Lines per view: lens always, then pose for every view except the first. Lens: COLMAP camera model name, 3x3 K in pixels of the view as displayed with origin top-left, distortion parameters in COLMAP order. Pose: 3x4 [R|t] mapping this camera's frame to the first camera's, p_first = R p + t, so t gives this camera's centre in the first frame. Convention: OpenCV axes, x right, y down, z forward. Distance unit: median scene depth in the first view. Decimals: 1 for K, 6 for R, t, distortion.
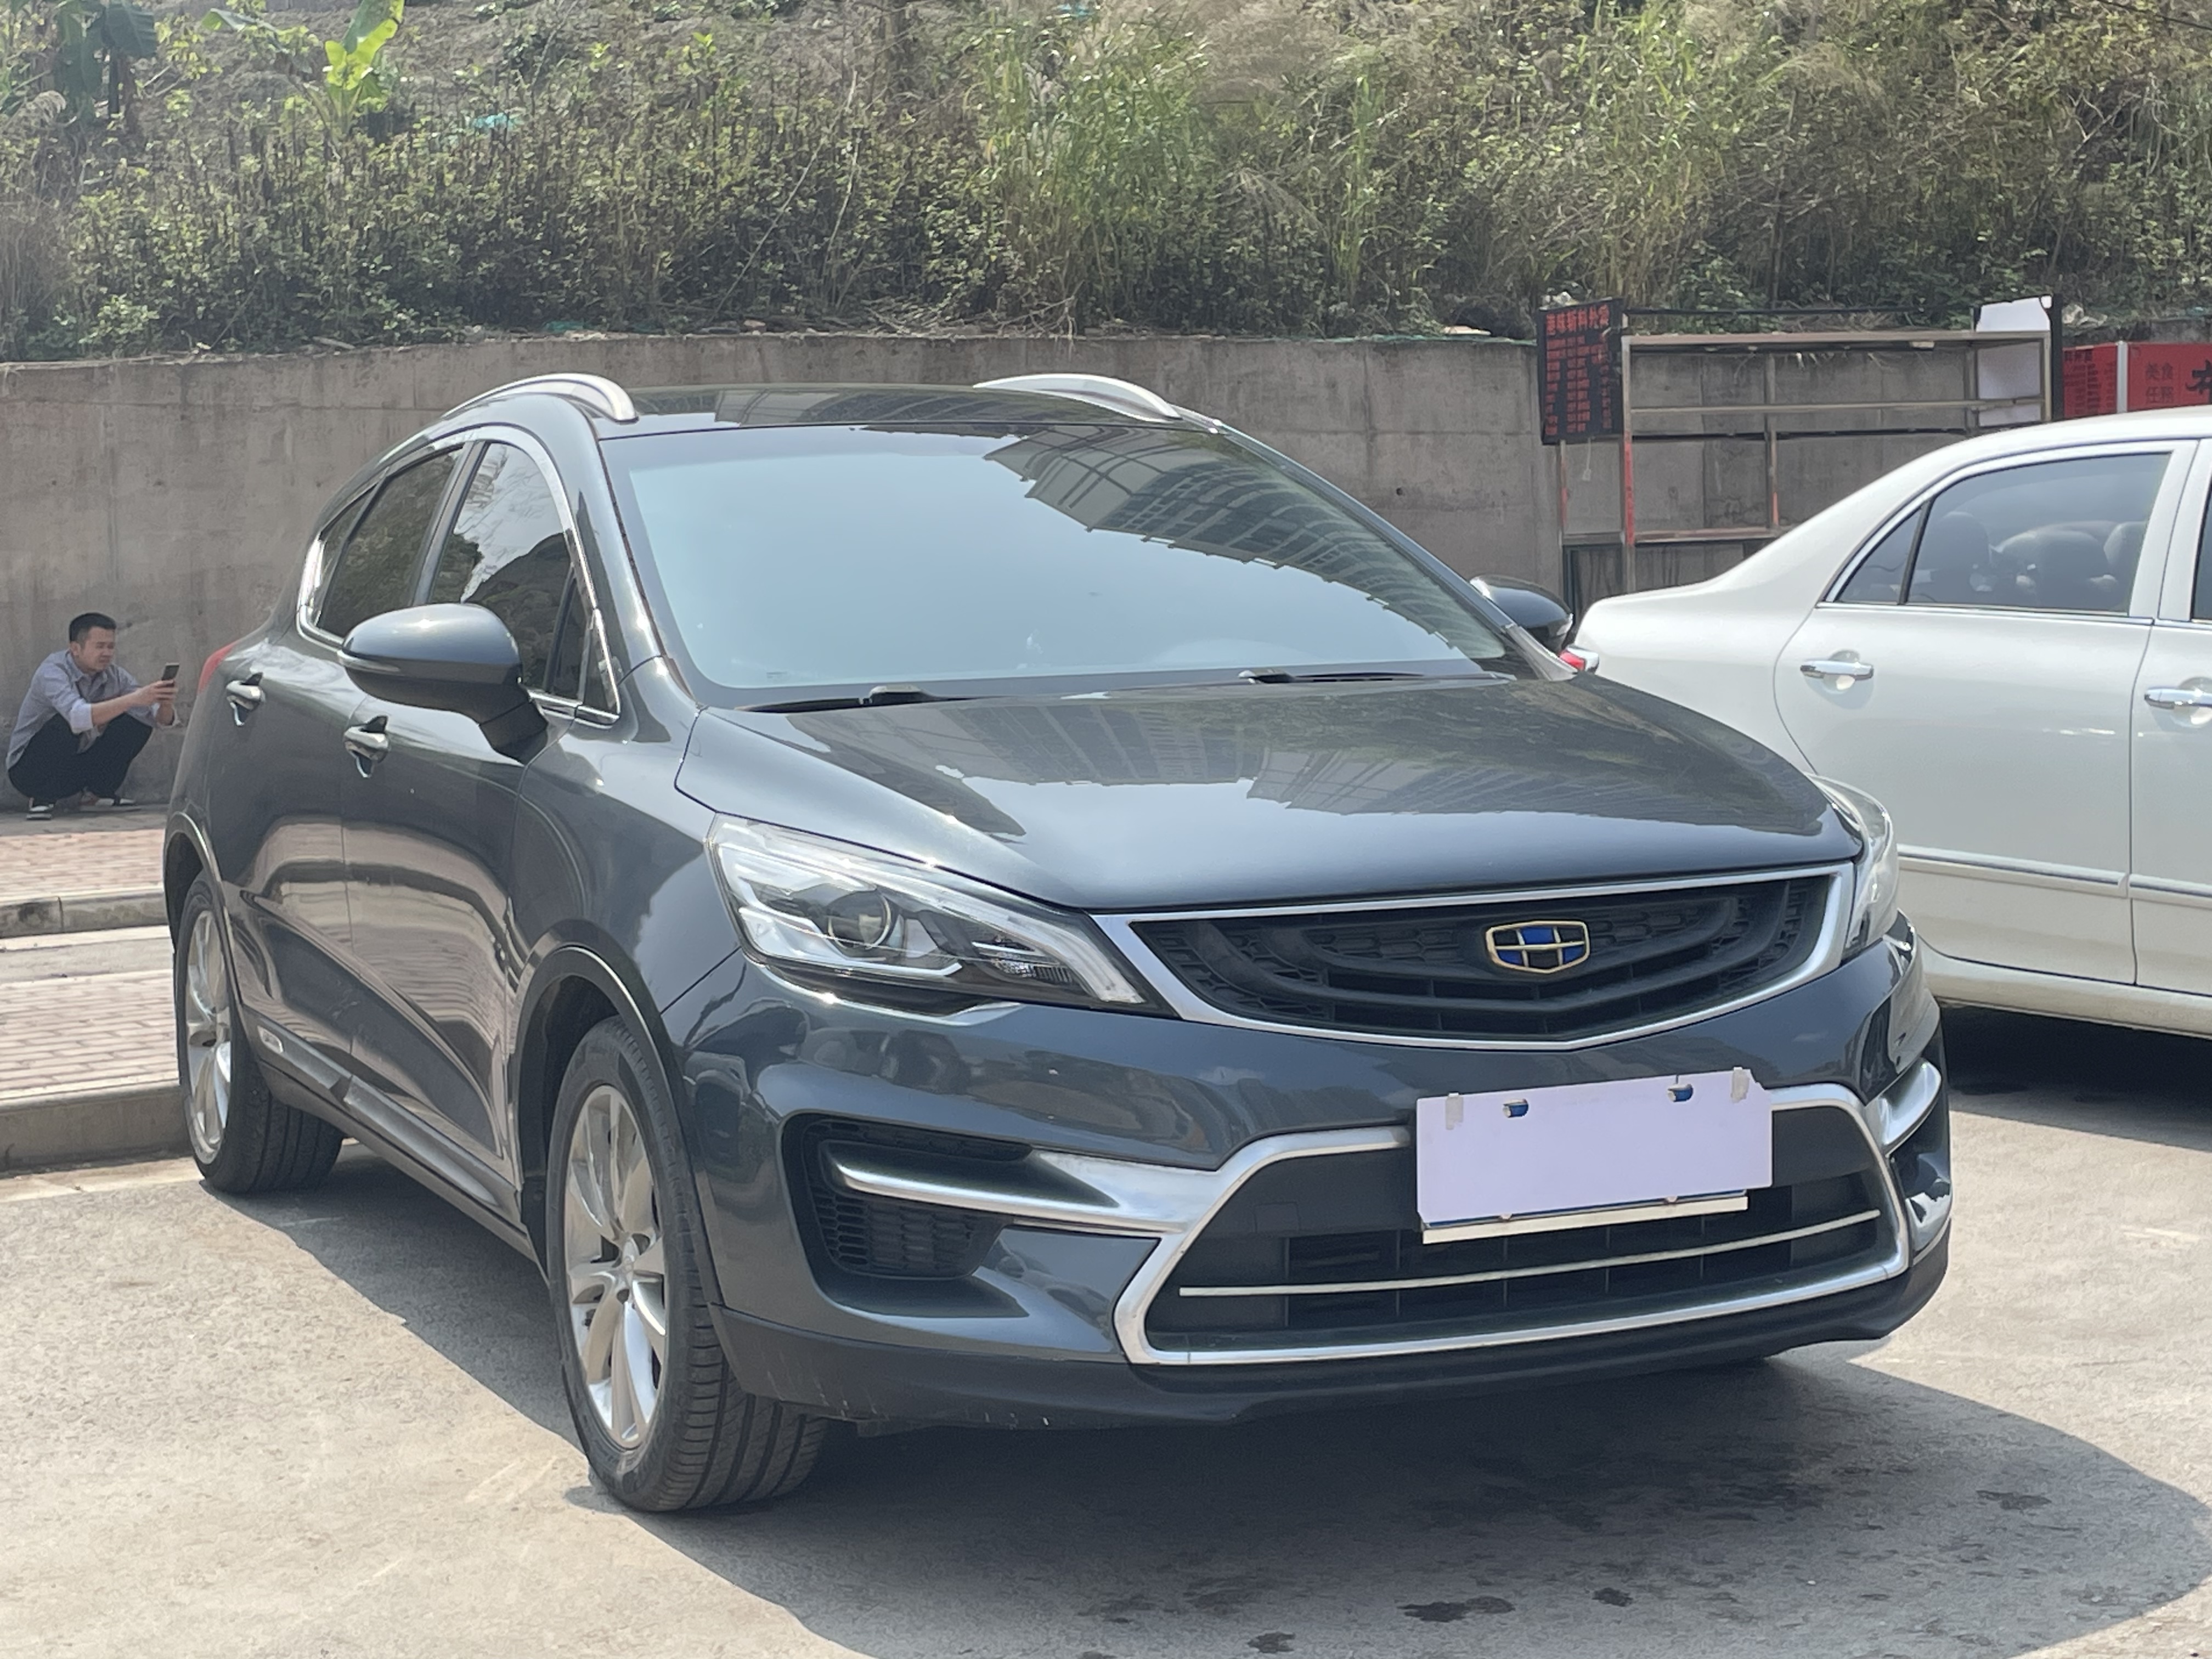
lens RADIAL K [[3572.4, 0, 1119.7], [0, 3572.4, 826.7], [0, 0, 1]] dist [0.093613, 0.000000]
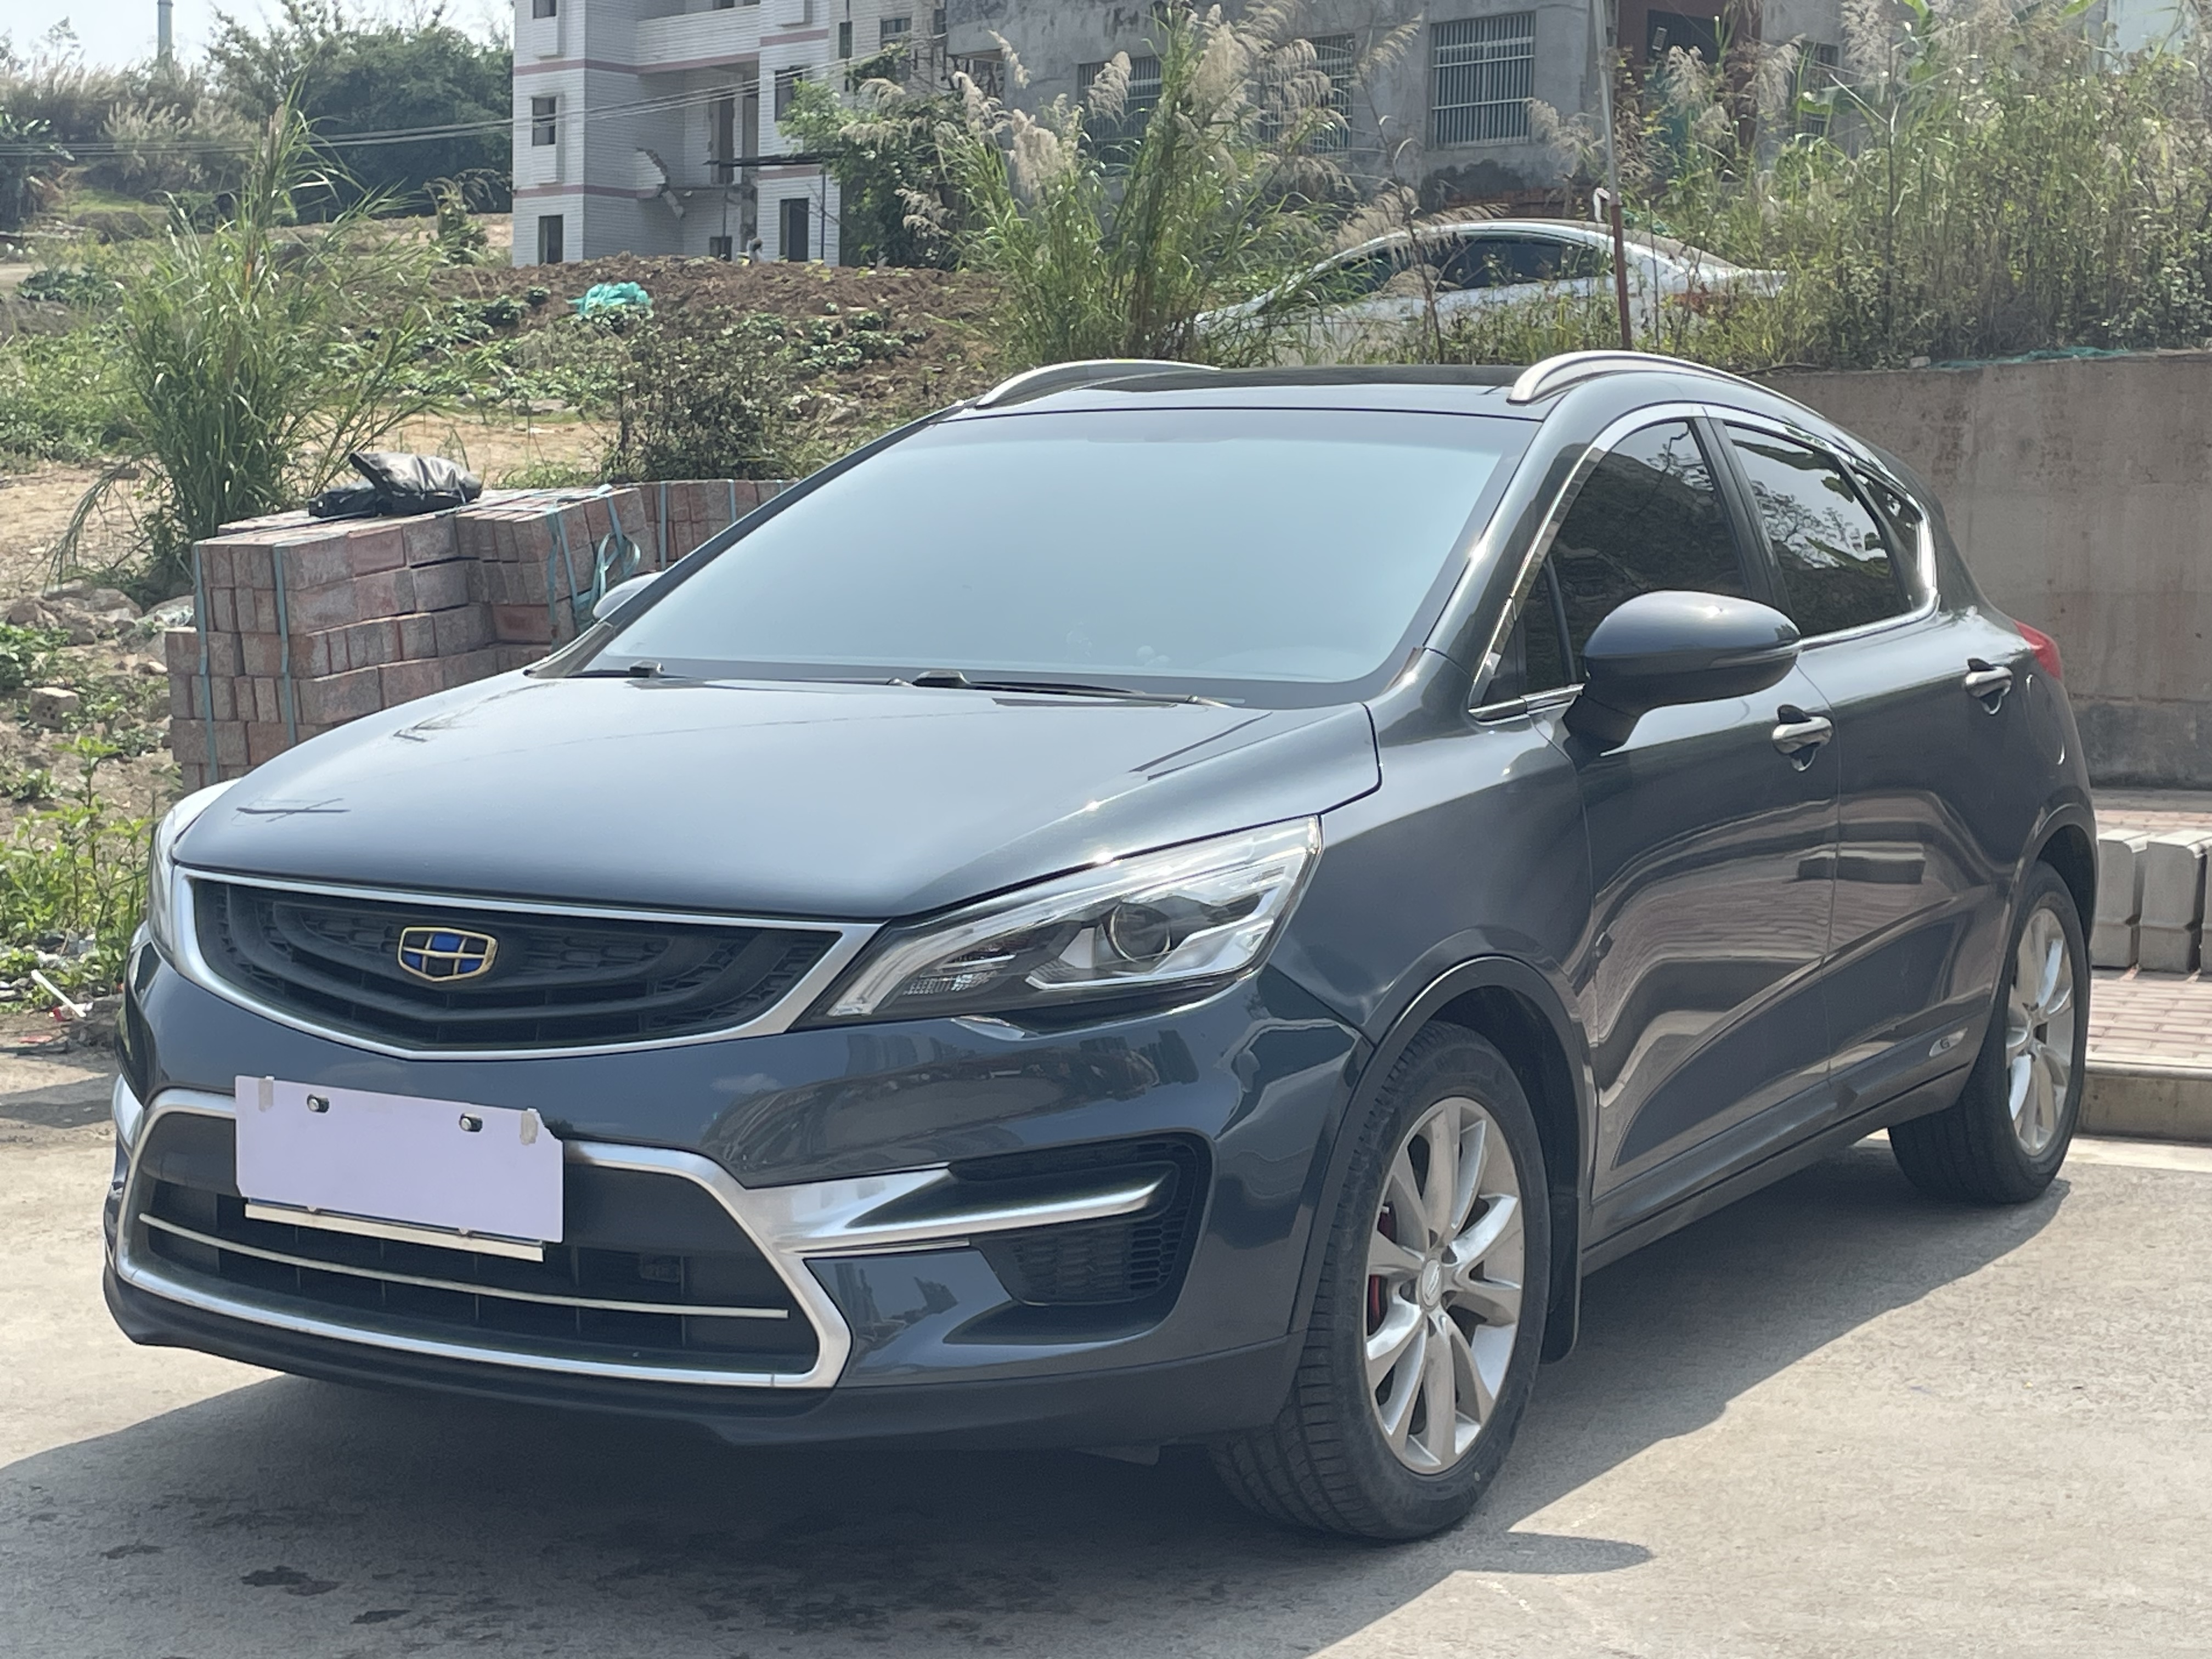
lens RADIAL K [[3572.4, 0, 1089.7], [0, 3572.4, 829.5], [0, 0, 1]] dist [0.093613, 0.000000]
pose [[0.568446, 0.101273, -0.816464, 0.994720], [-0.090523, 0.994068, 0.060278, -0.074030], [0.817726, 0.039644, 0.574241, 0.565405]]
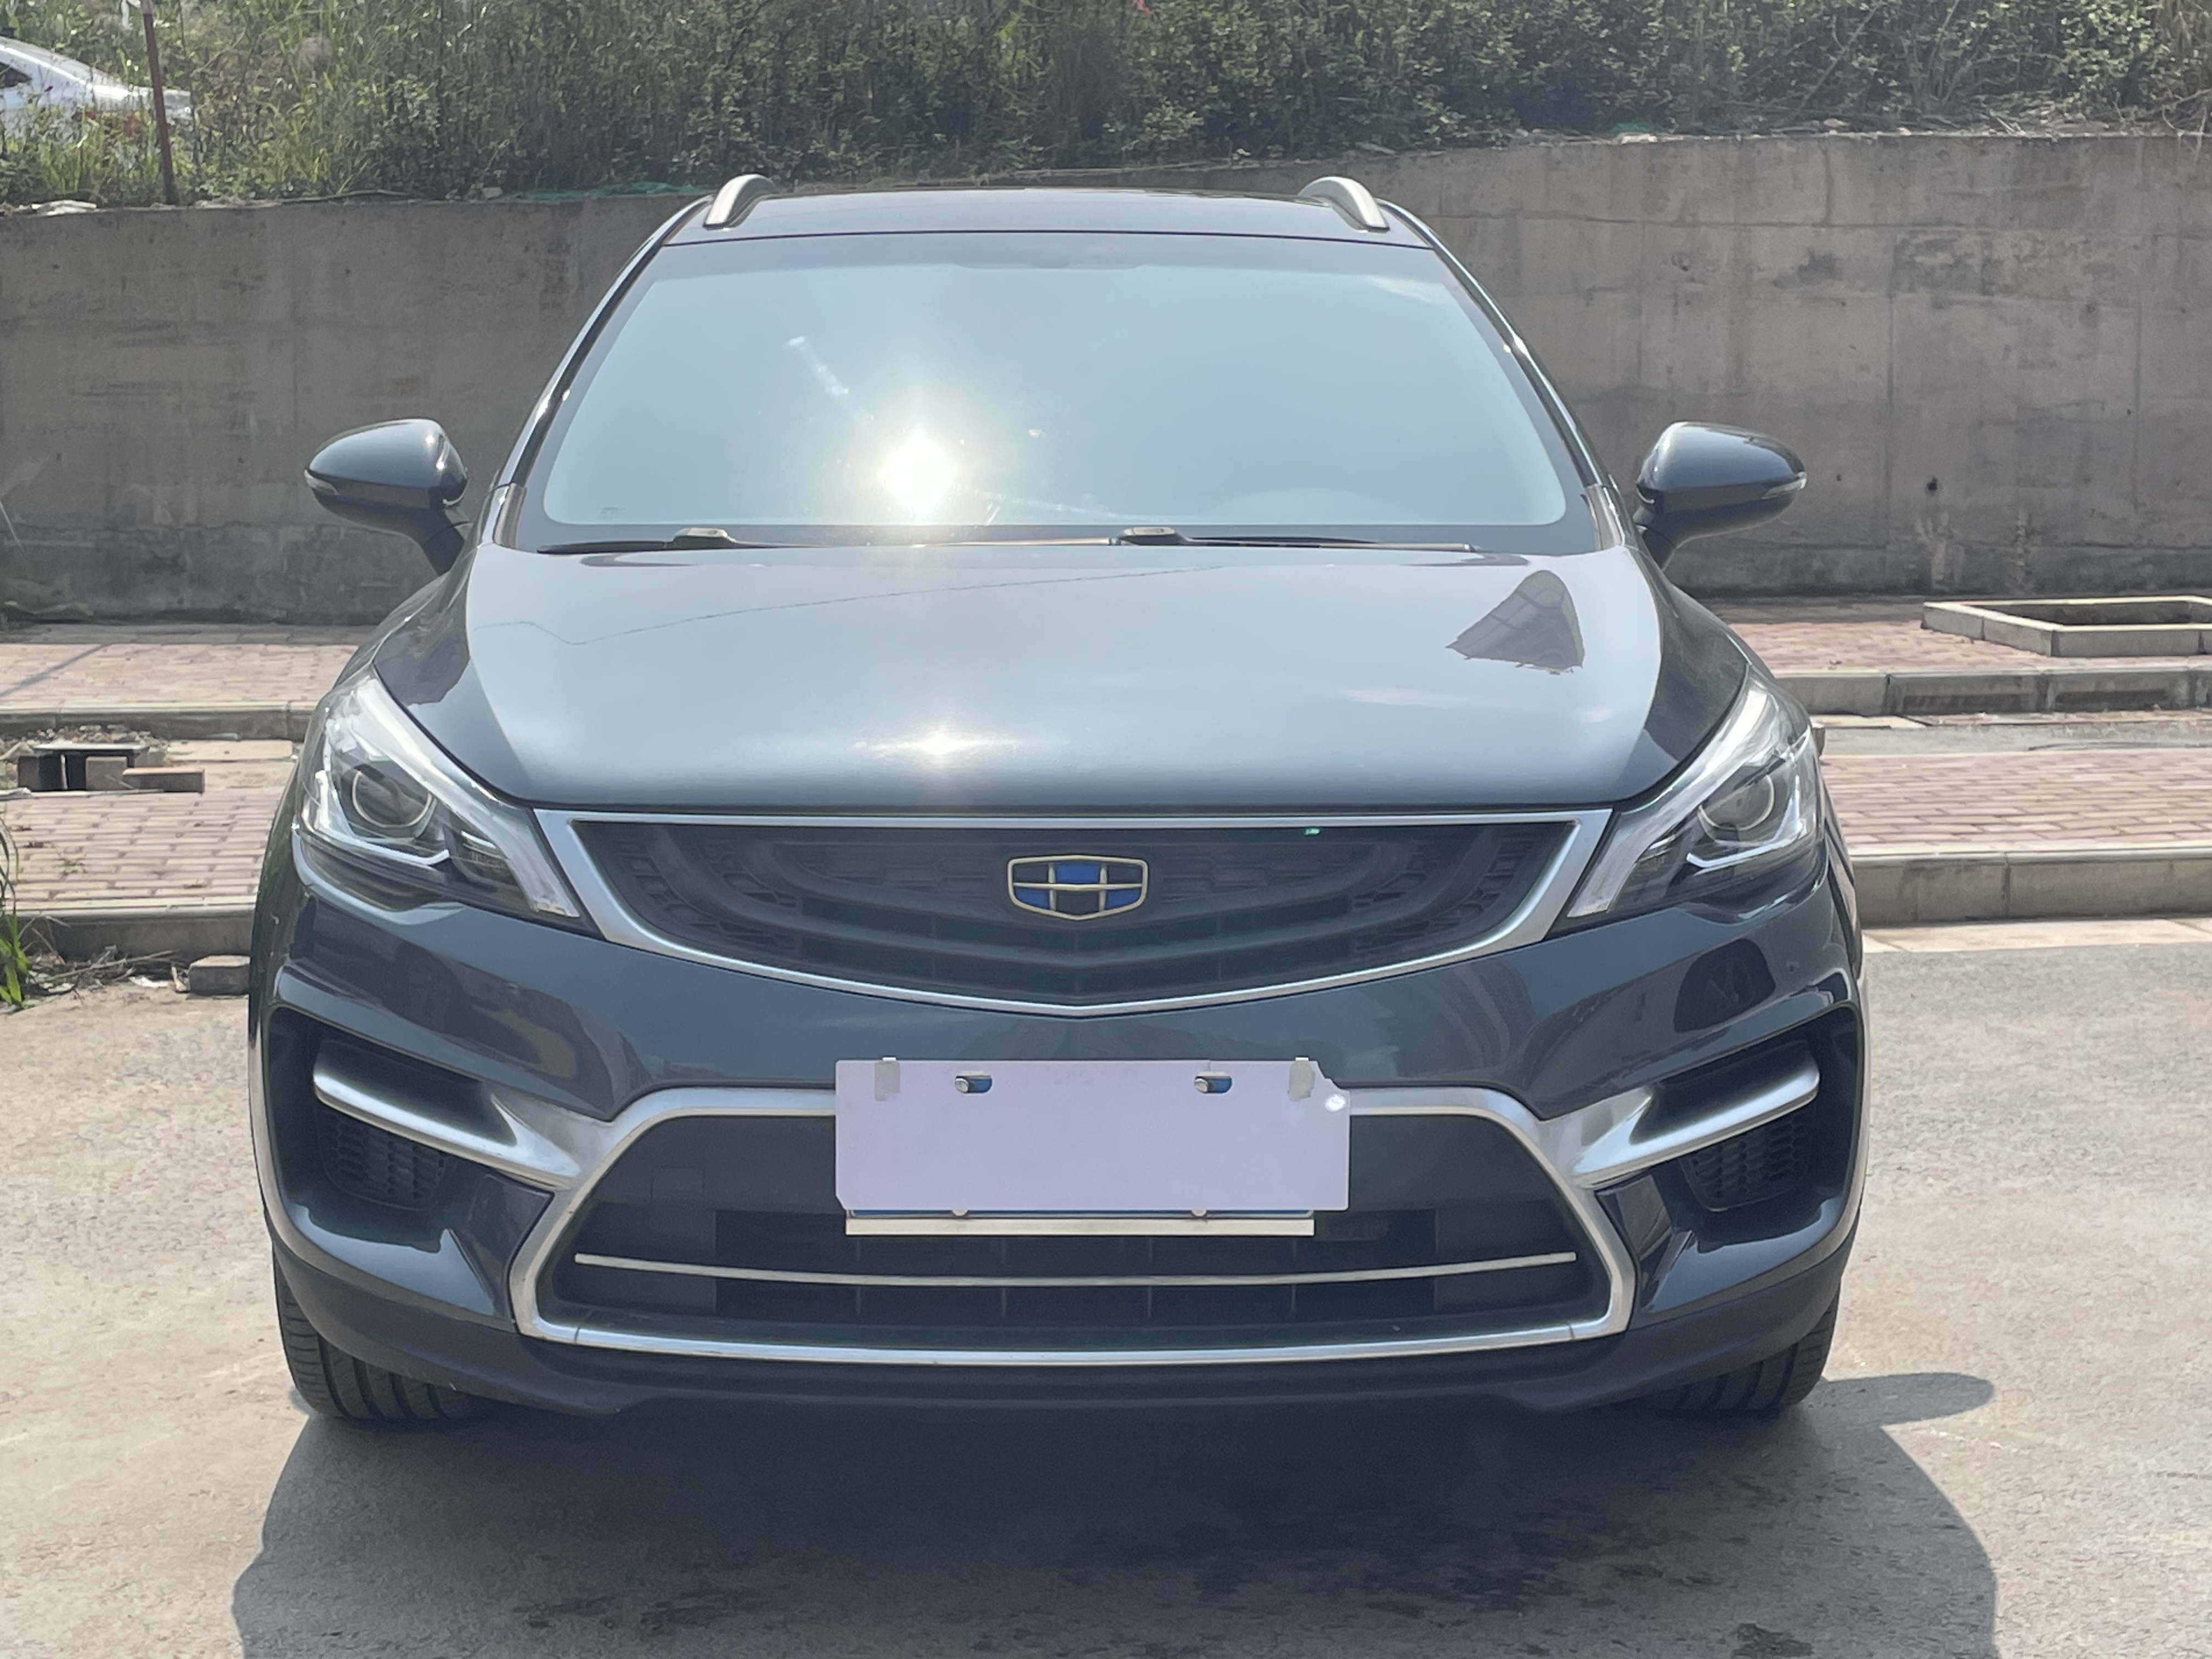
lens RADIAL K [[3572.4, 0, 1098.1], [0, 3572.4, 837.5], [0, 0, 1]] dist [0.093613, 0.000000]
pose [[0.917498, 0.075725, -0.390464, 0.427467], [-0.054048, 0.996340, 0.066226, -0.030791], [0.394050, -0.039659, 0.918233, 0.252144]]
